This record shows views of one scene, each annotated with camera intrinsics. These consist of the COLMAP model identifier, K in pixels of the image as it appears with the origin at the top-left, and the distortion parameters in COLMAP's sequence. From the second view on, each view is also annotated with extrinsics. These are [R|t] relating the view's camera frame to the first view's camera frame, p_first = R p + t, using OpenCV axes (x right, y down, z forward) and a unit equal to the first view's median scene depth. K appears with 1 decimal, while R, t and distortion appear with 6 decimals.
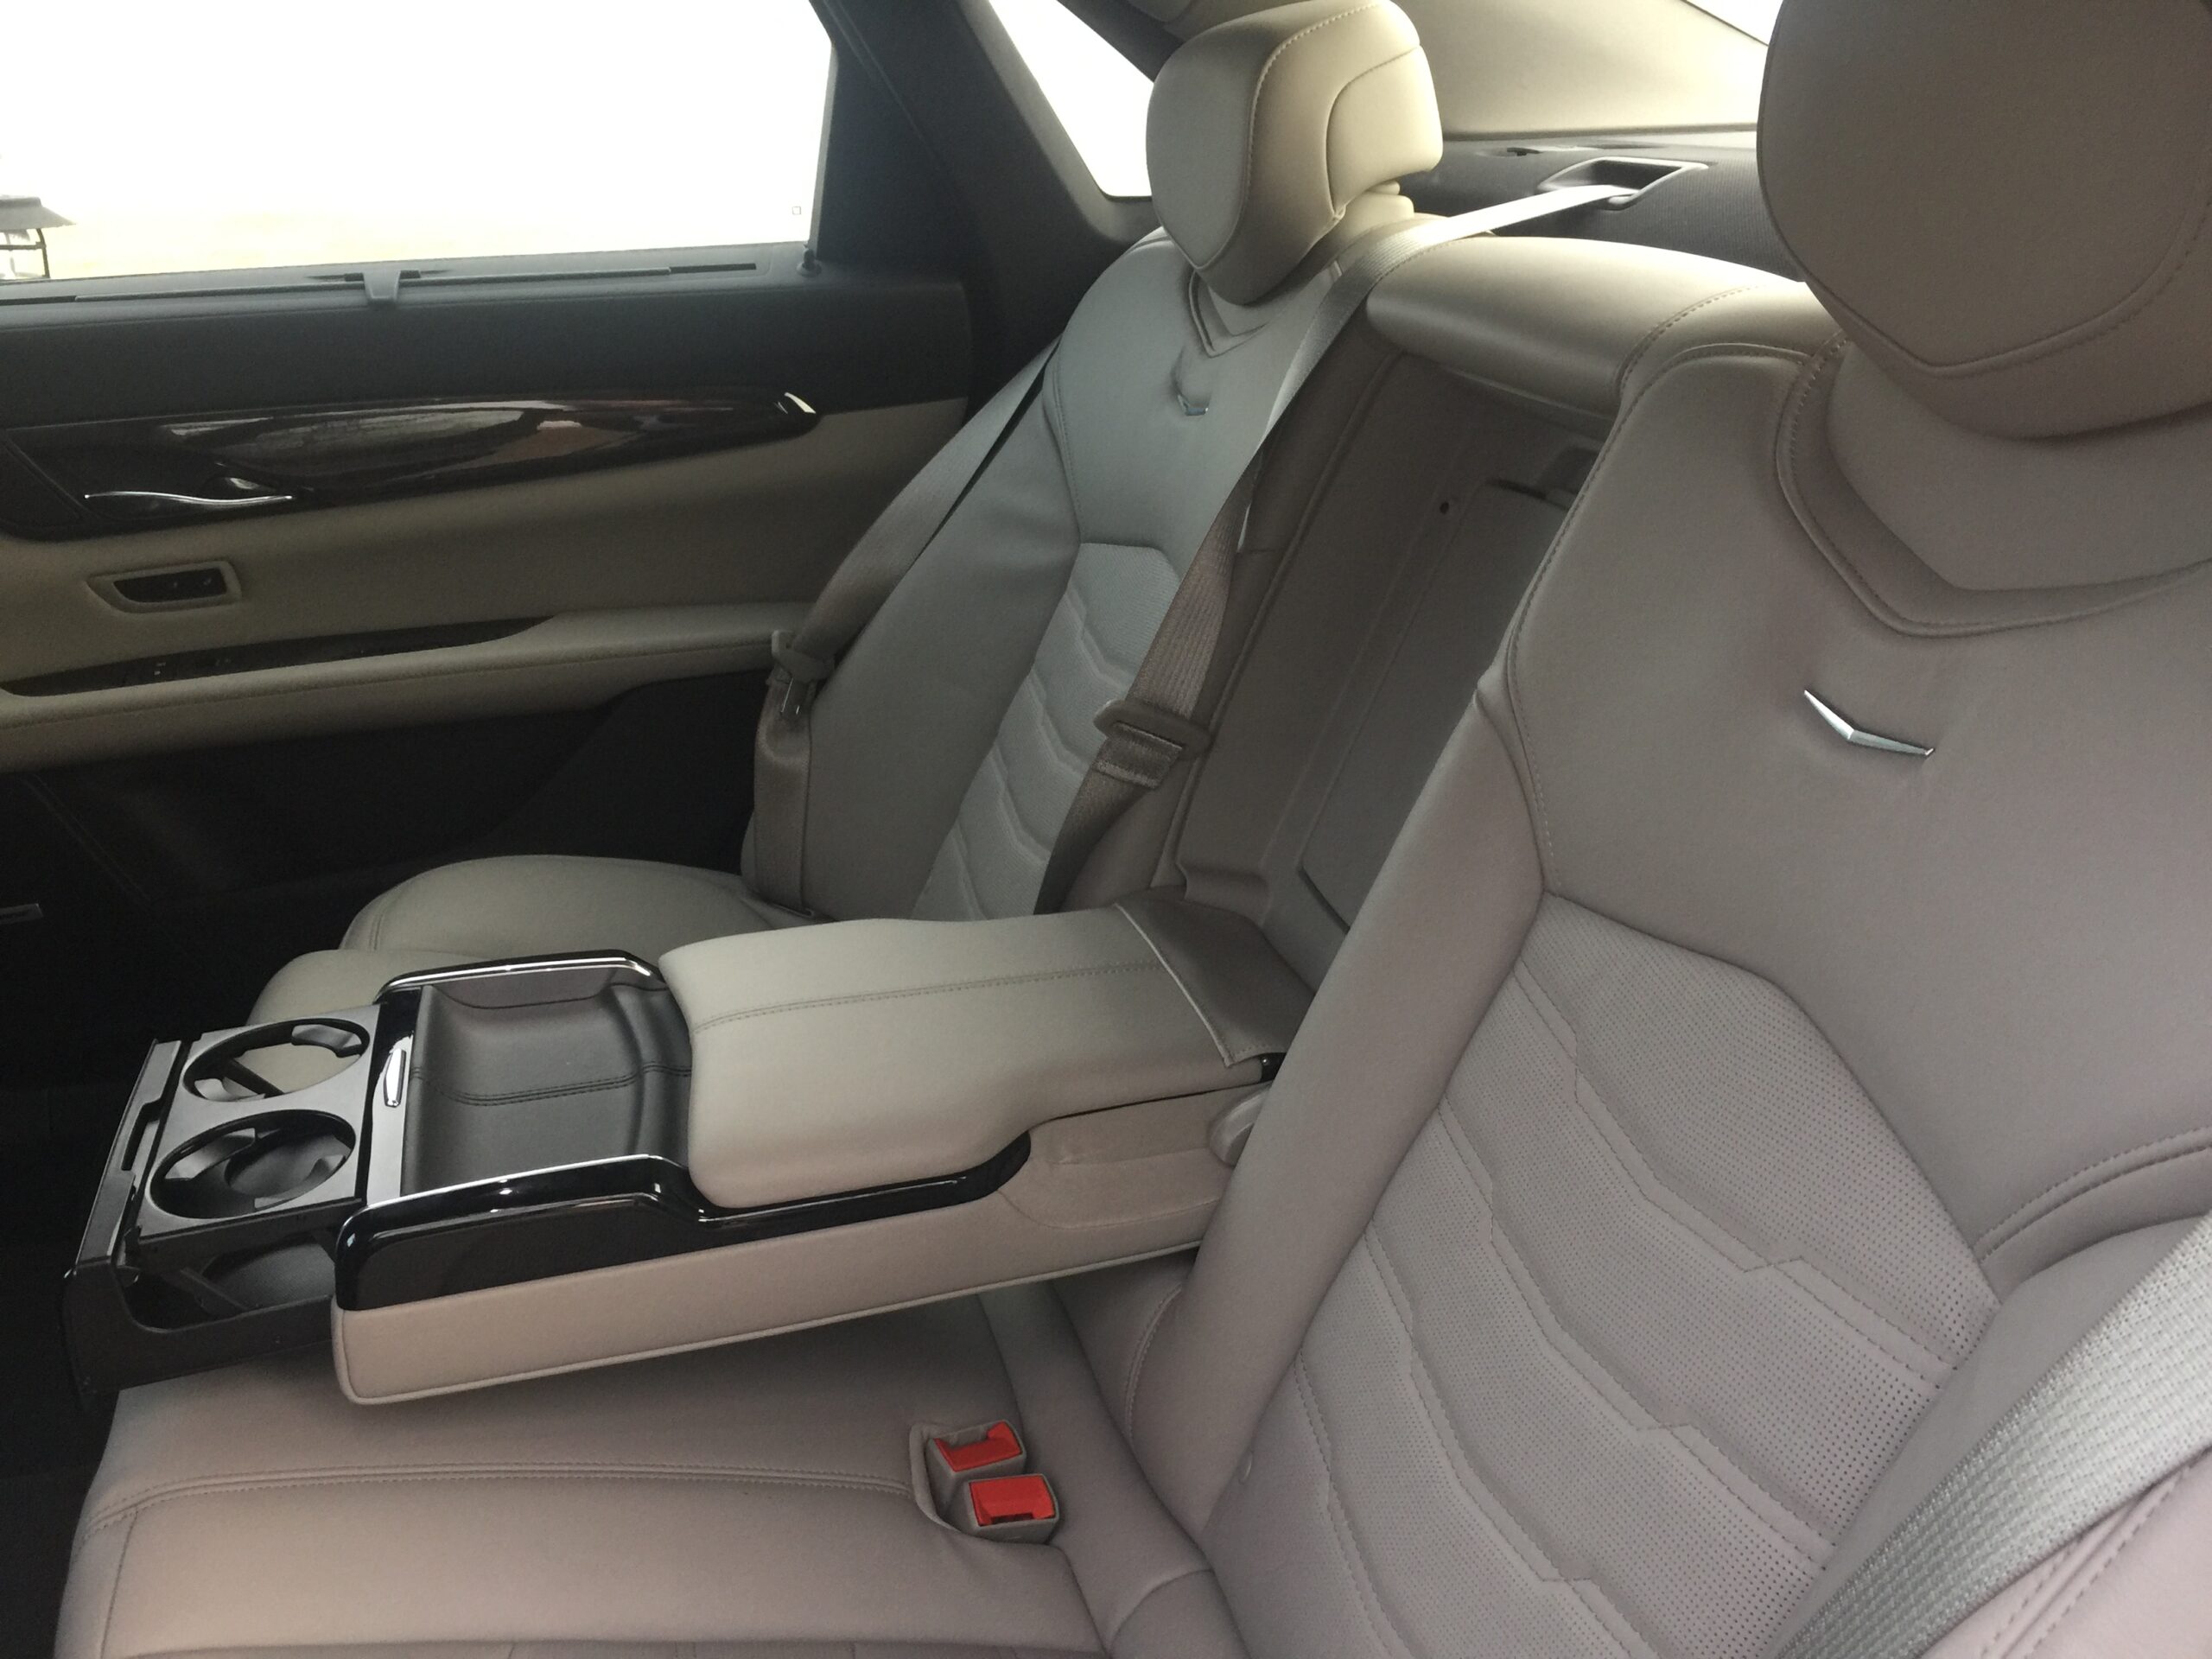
lens RADIAL K [[1888.2, 0, 1123.9], [0, 1888.2, 825.3], [0, 0, 1]] dist [0.109888, -0.172268]
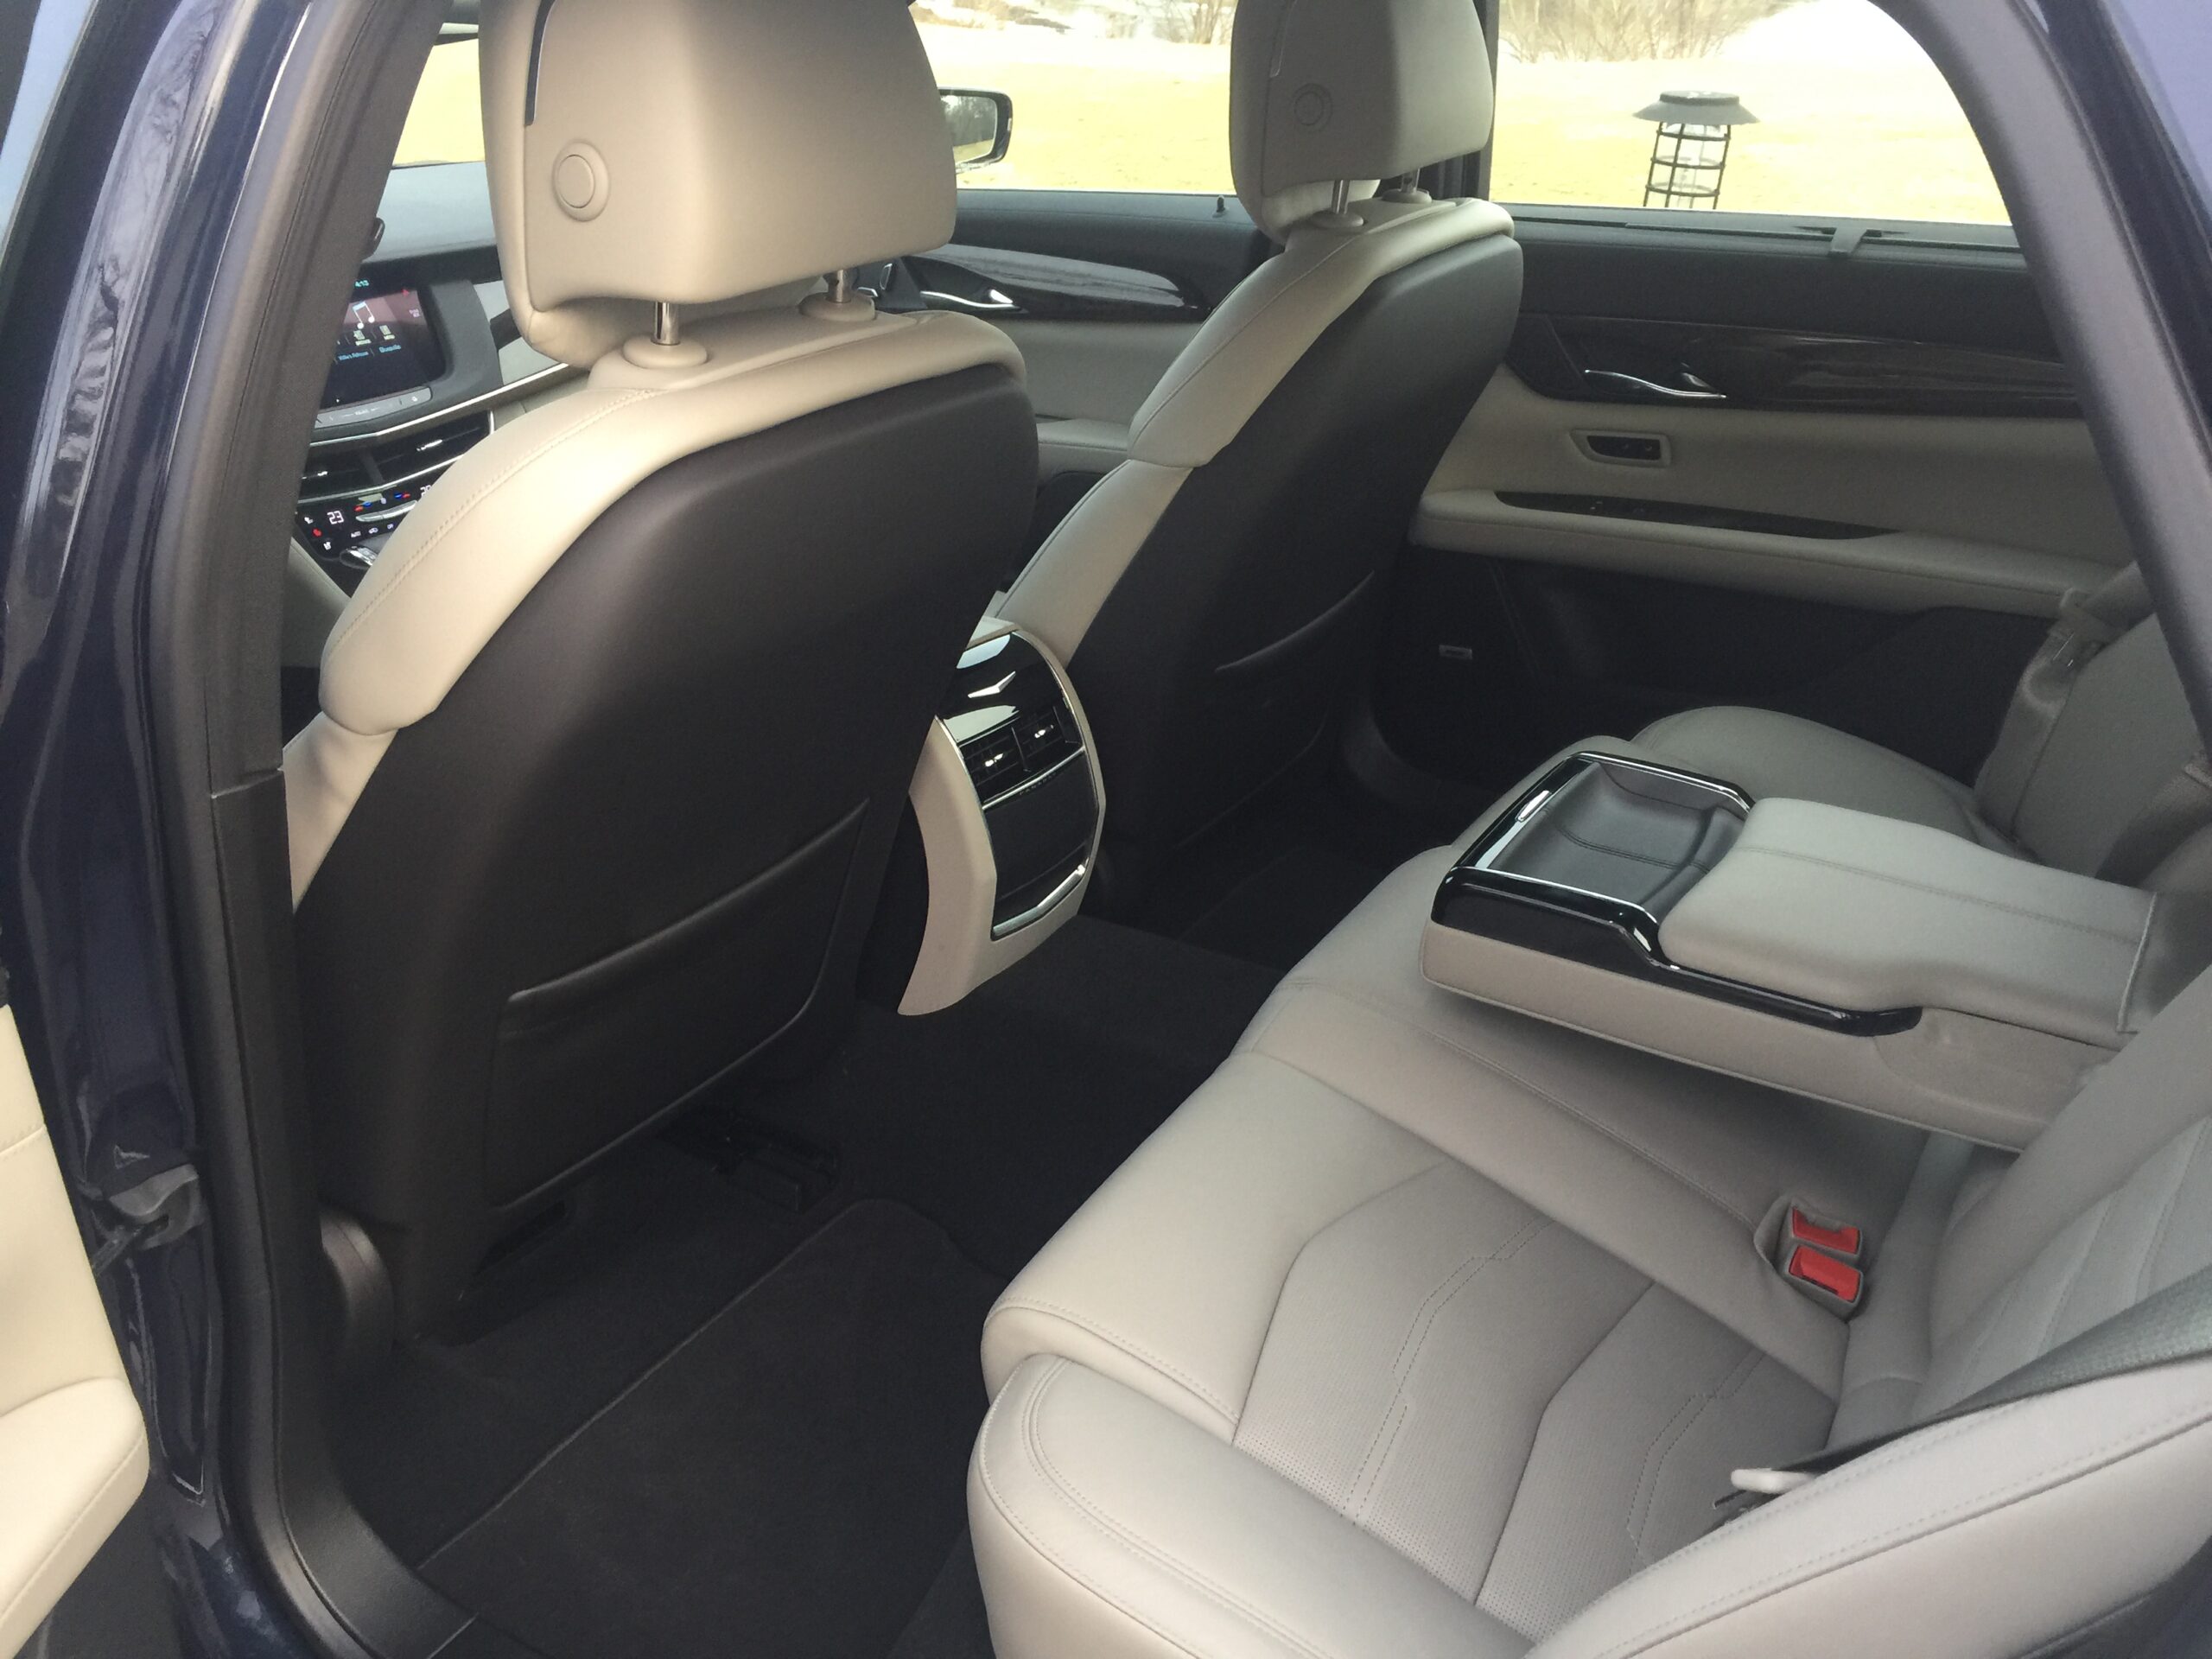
lens RADIAL K [[1901.2, 0, 1106.0], [0, 1901.2, 829.5], [0, 0, 1]] dist [0.080382, -0.102273]
pose [[0.657870, 0.332251, -0.675881, 0.258980], [-0.283634, 0.940655, 0.186333, -0.021202], [0.697681, 0.069120, 0.713067, -0.184279]]
